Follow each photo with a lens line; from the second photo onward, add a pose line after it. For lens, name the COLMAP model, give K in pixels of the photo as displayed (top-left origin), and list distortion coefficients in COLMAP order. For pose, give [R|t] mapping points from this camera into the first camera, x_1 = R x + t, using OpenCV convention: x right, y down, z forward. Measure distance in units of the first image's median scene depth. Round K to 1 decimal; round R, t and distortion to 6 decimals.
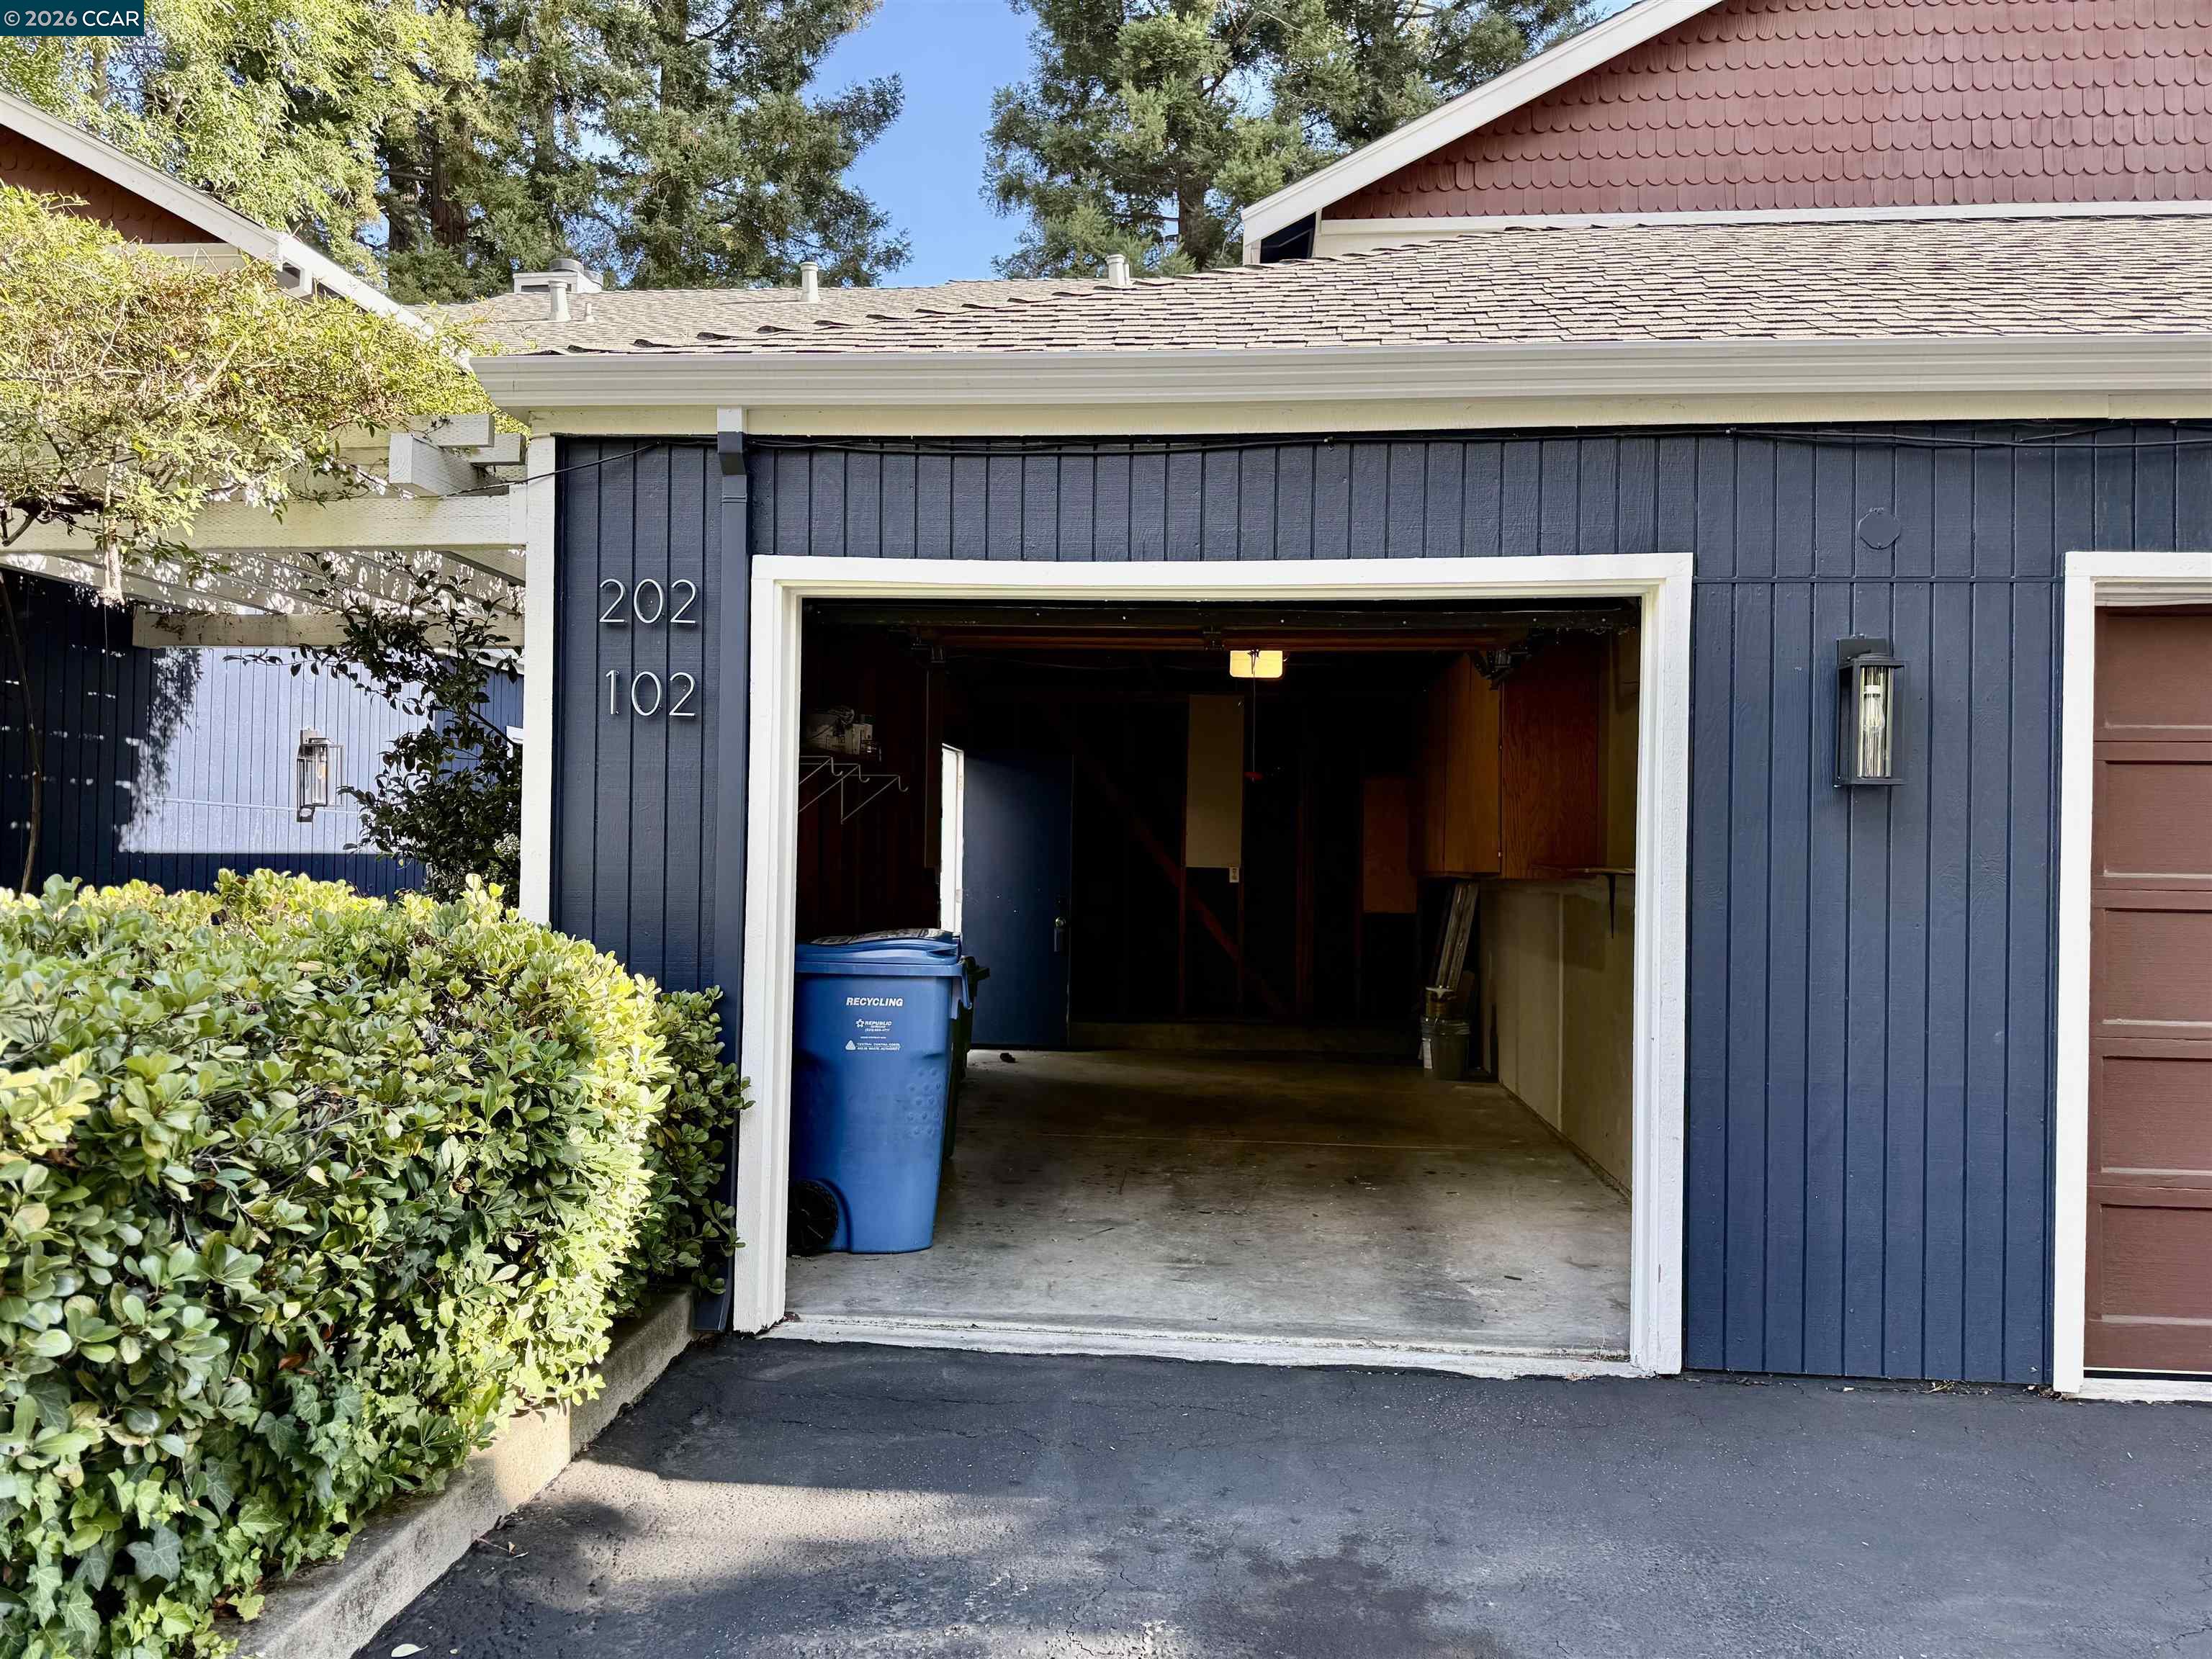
lens RADIAL K [[1556.2, 0, 1106.0], [0, 1556.2, 829.5], [0, 0, 1]] dist [-0.046503, -0.001008]
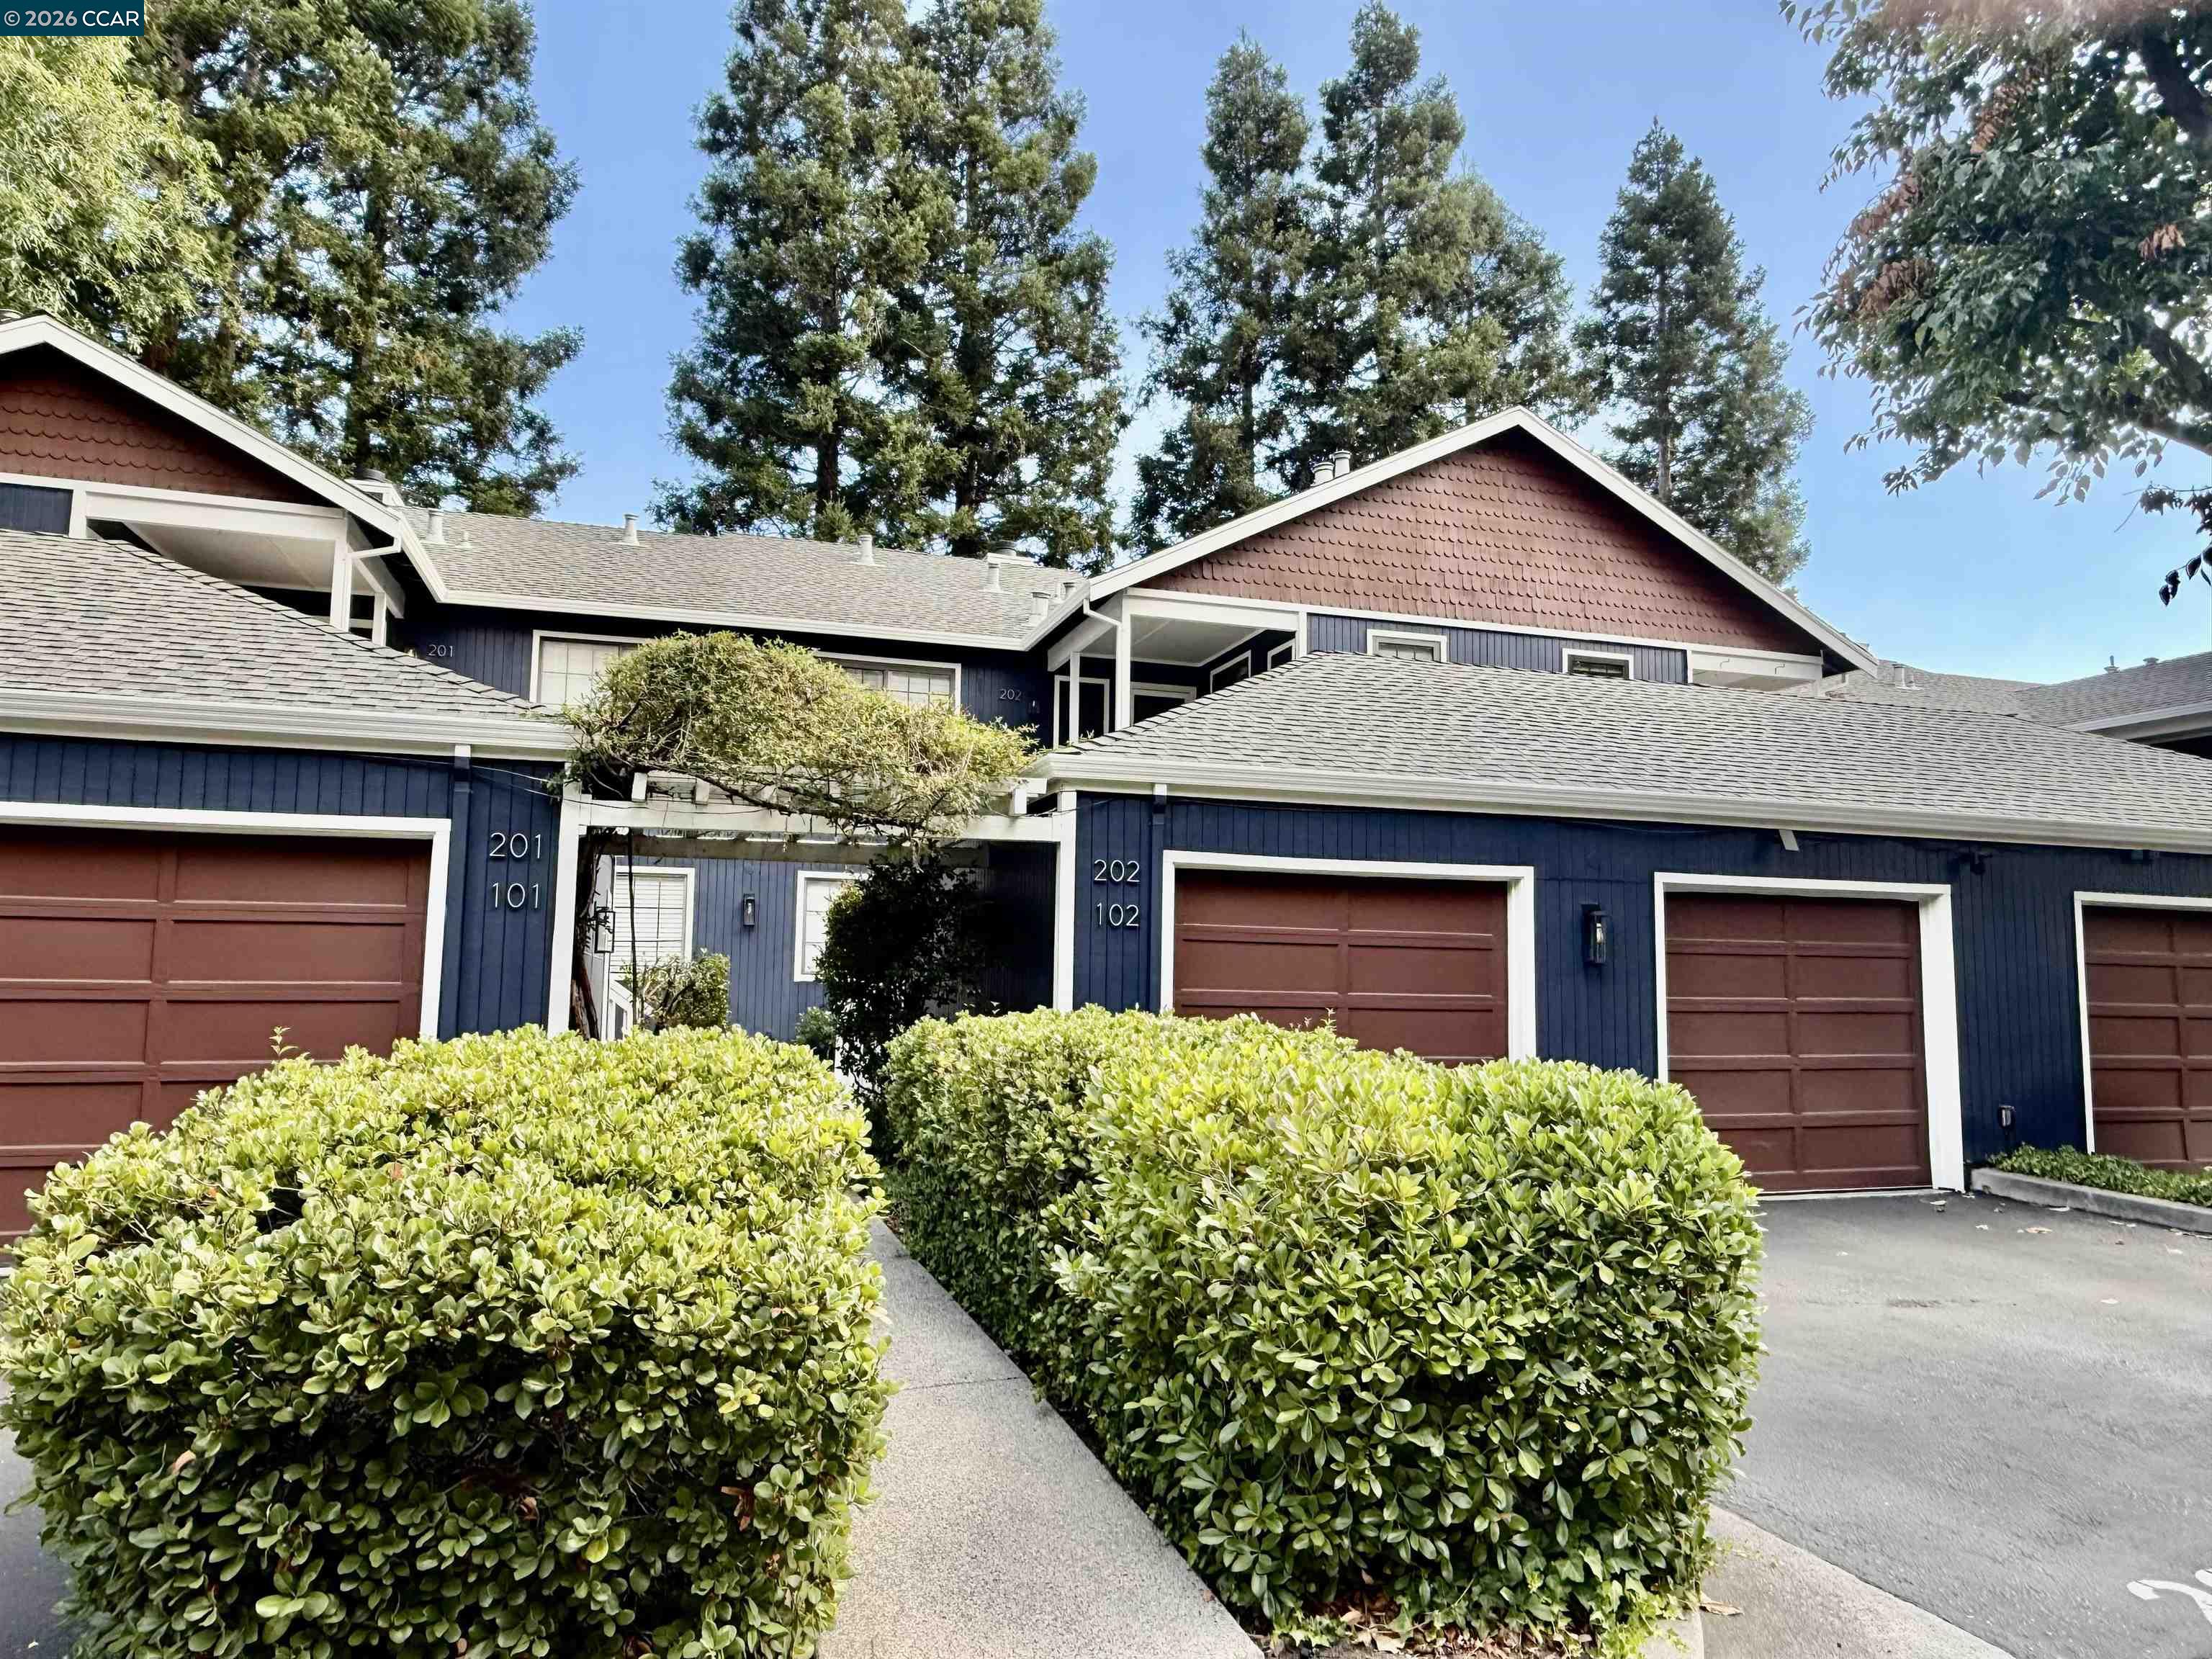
lens RADIAL K [[1403.8, 0, 1106.0], [0, 1403.8, 829.5], [0, 0, 1]] dist [-0.000724, -0.000206]
pose [[0.922982, 0.040151, 0.382743, -1.061863], [-0.005101, 0.995732, -0.092154, -0.027242], [-0.384809, 0.083104, 0.919247, -0.774603]]
